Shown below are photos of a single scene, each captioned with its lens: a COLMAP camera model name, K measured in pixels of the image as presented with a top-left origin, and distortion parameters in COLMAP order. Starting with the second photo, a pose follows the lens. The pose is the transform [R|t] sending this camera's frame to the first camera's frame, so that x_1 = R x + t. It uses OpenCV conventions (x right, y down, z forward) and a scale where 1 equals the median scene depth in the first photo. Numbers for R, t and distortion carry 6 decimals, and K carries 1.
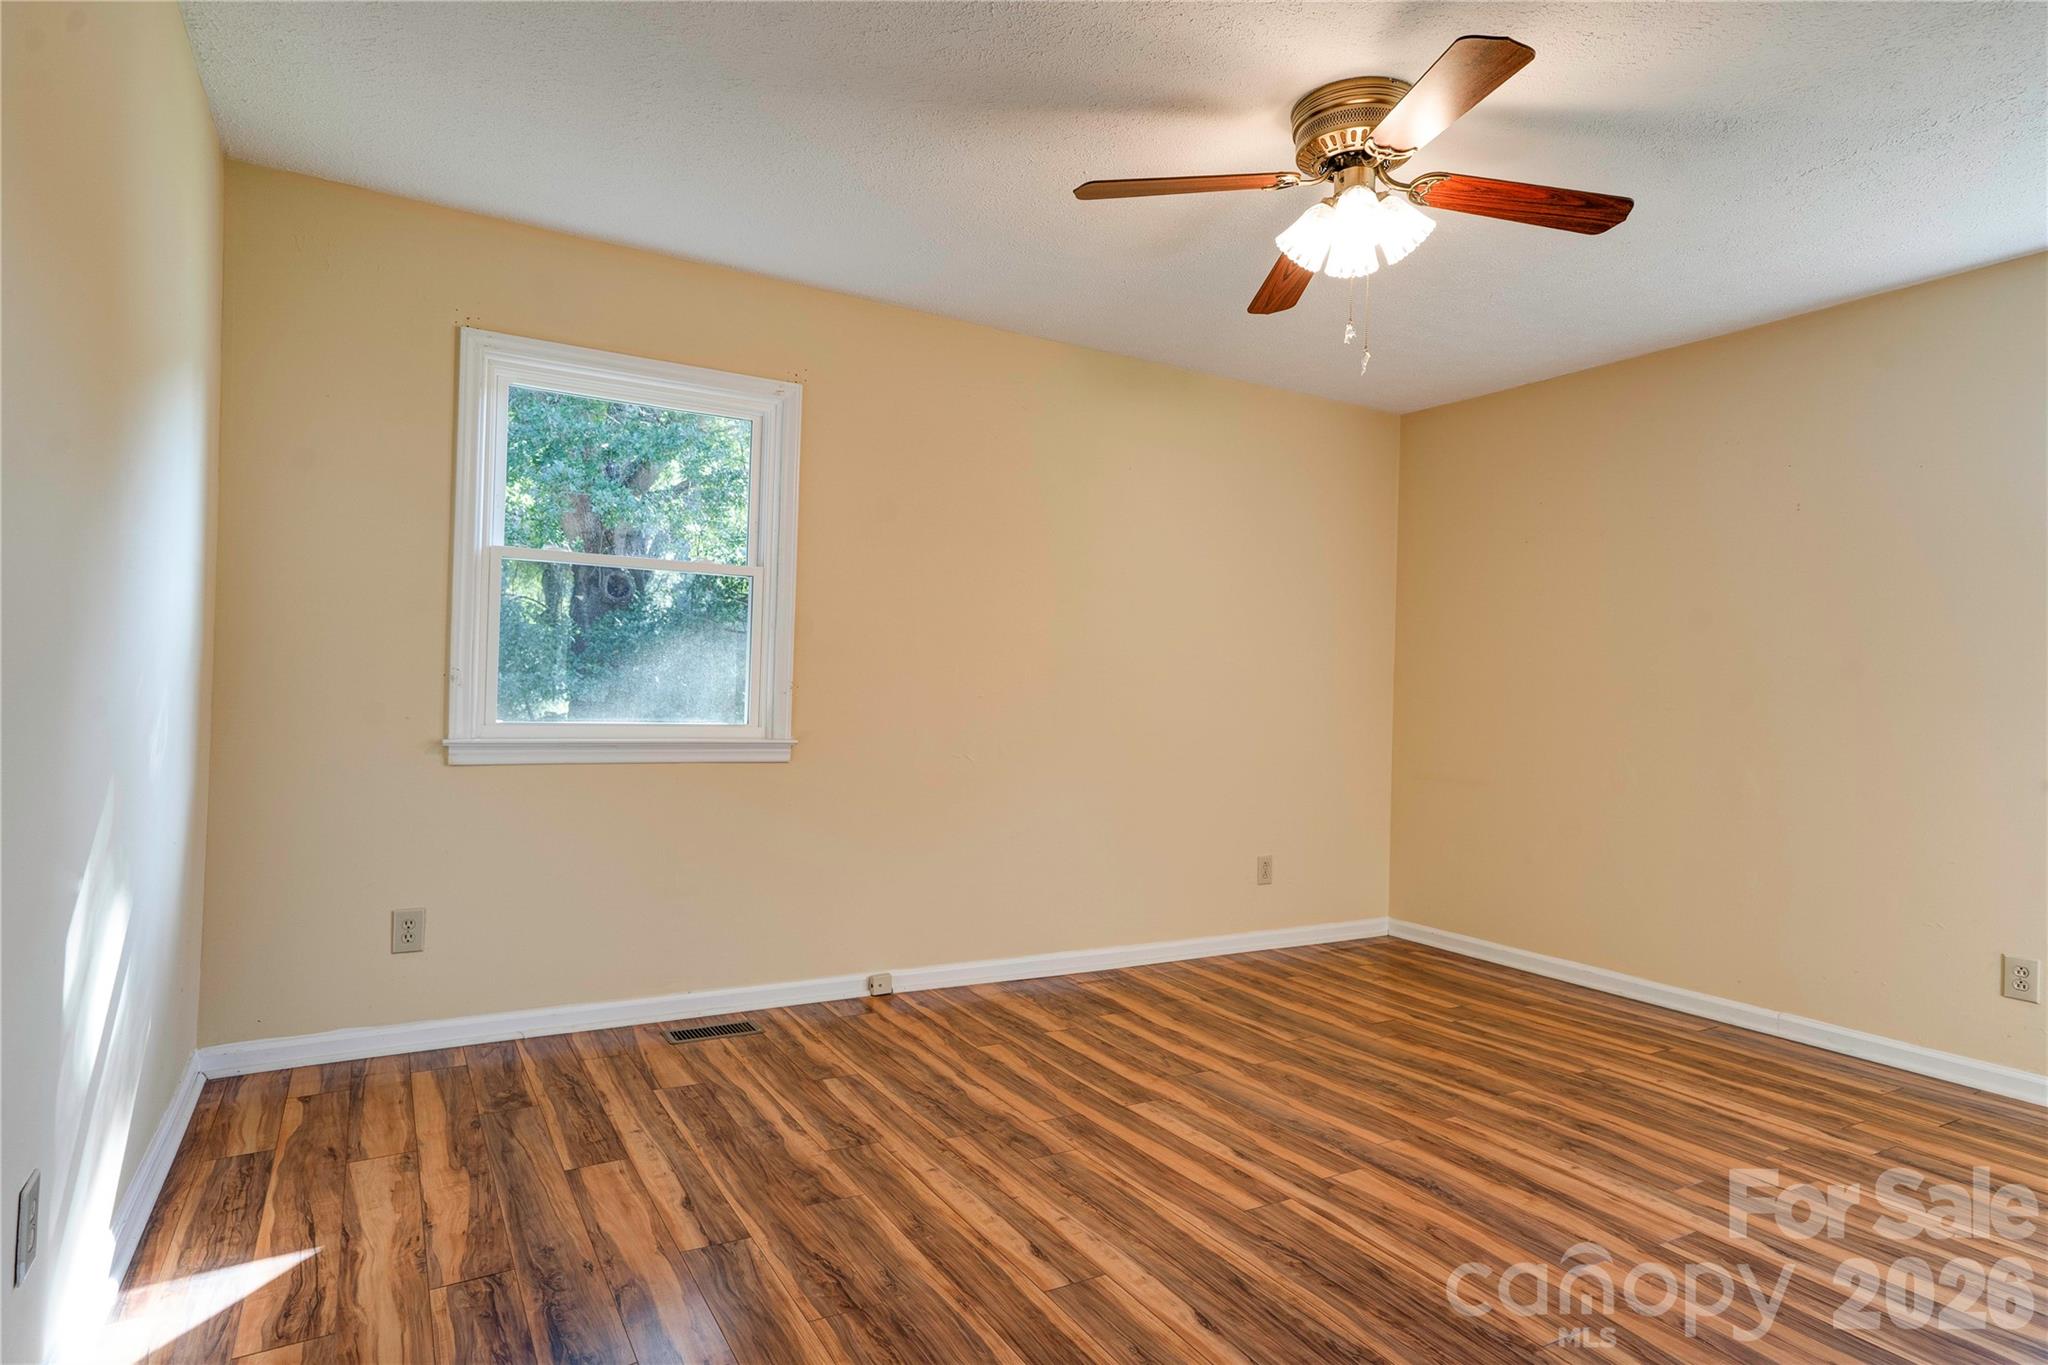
lens RADIAL K [[1100.3, 0, 1012.0], [0, 1100.3, 684.8], [0, 0, 1]] dist [0.026269, 0.000900]
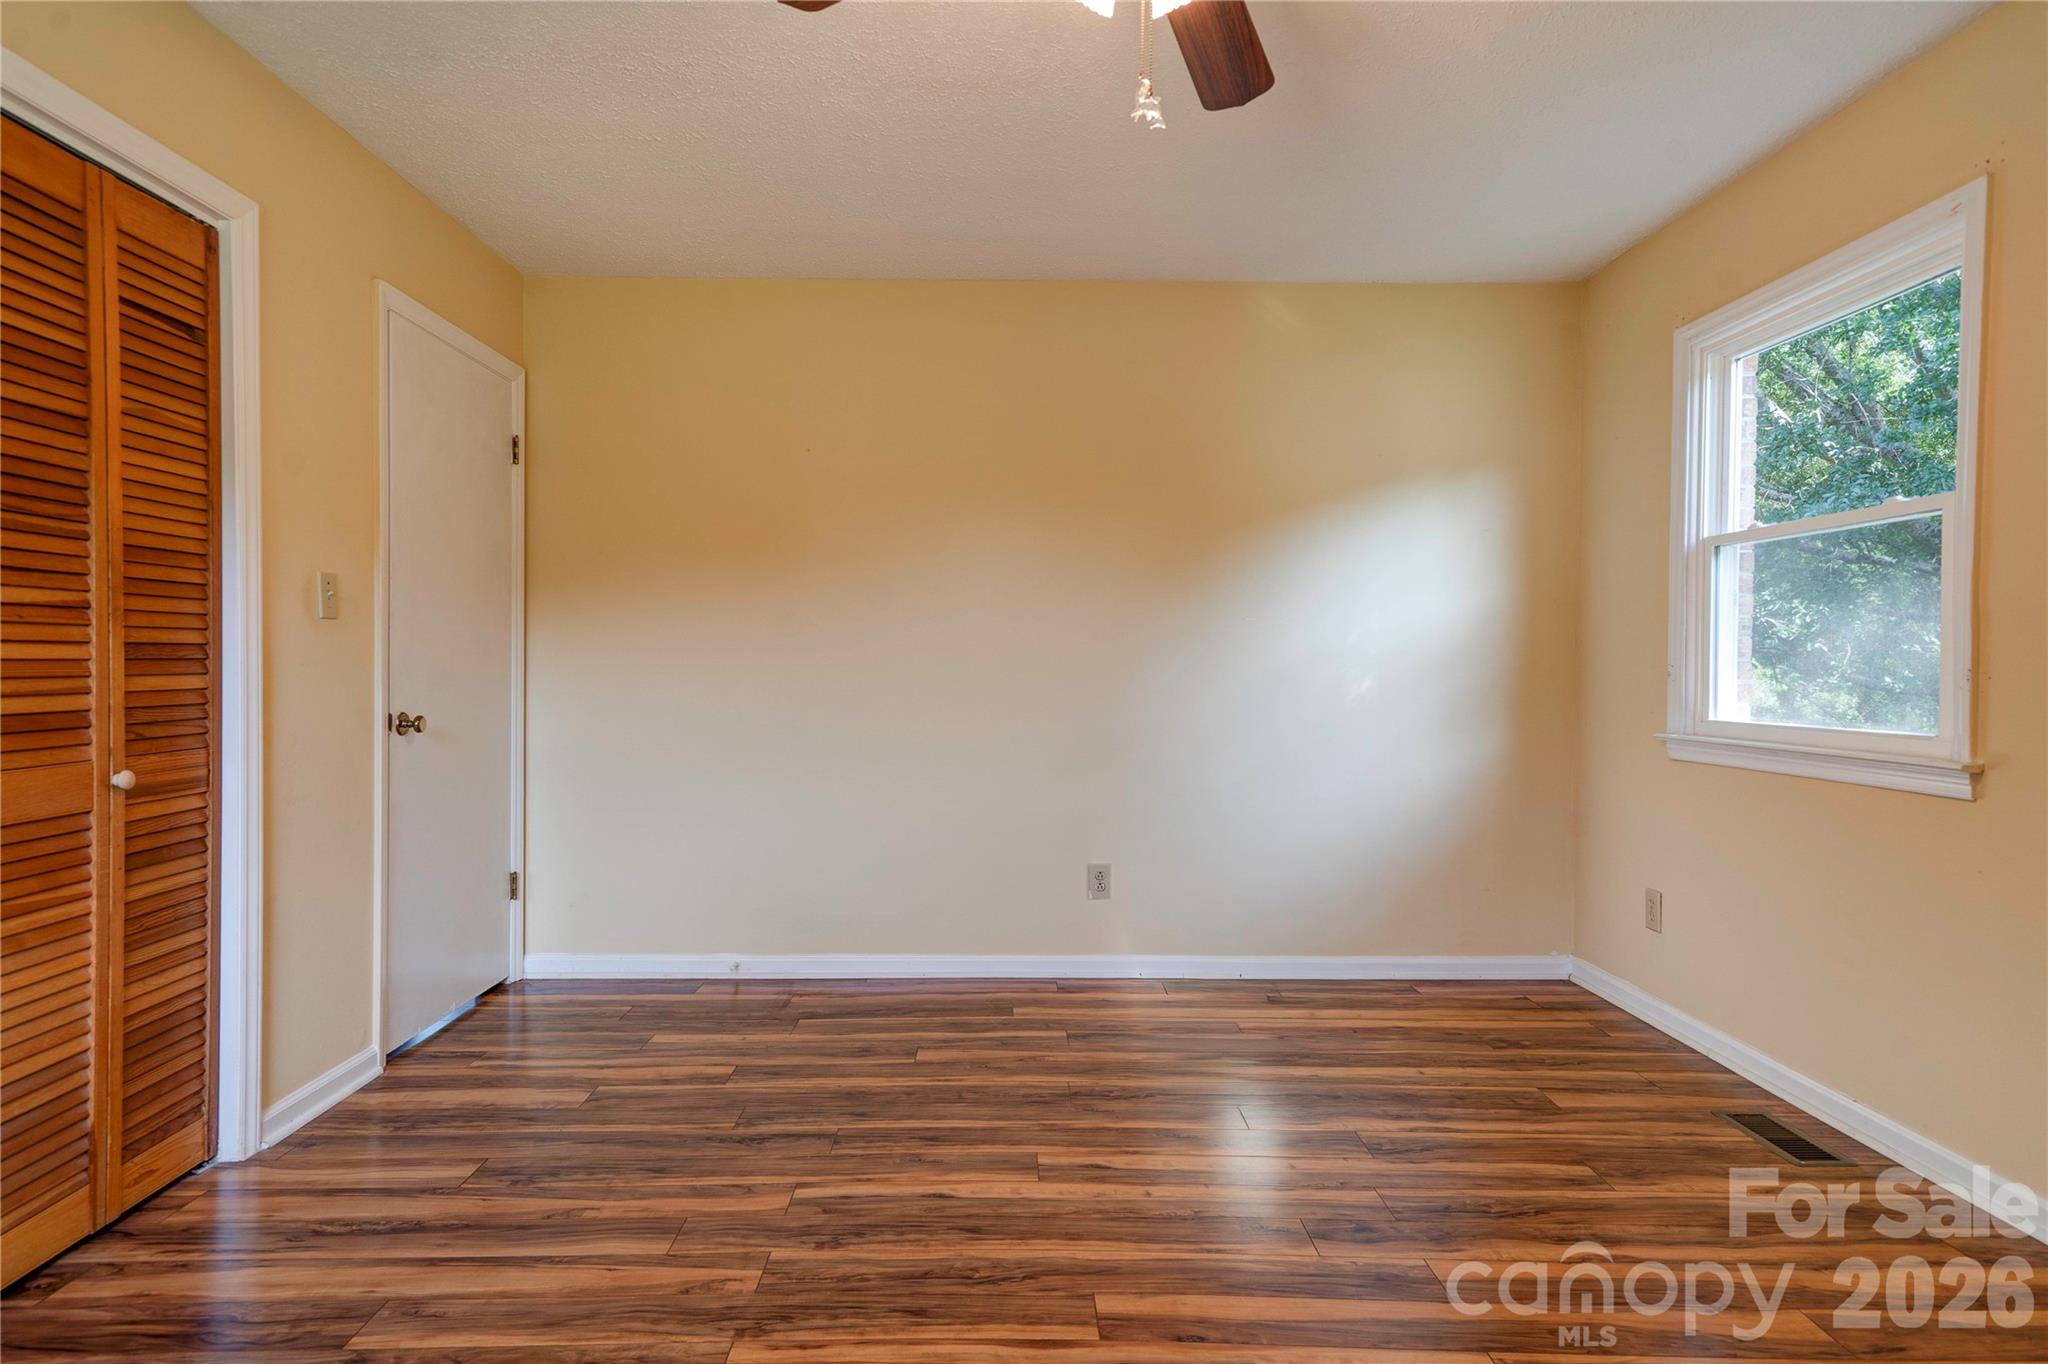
lens RADIAL K [[1100.3, 0, 1011.7], [0, 1100.3, 680.1], [0, 0, 1]] dist [0.026269, 0.000900]
pose [[-0.488340, -0.020153, -0.872421, 0.838842], [-0.013850, 0.999786, -0.015343, 0.028105], [0.872543, 0.004591, -0.488515, 1.167952]]
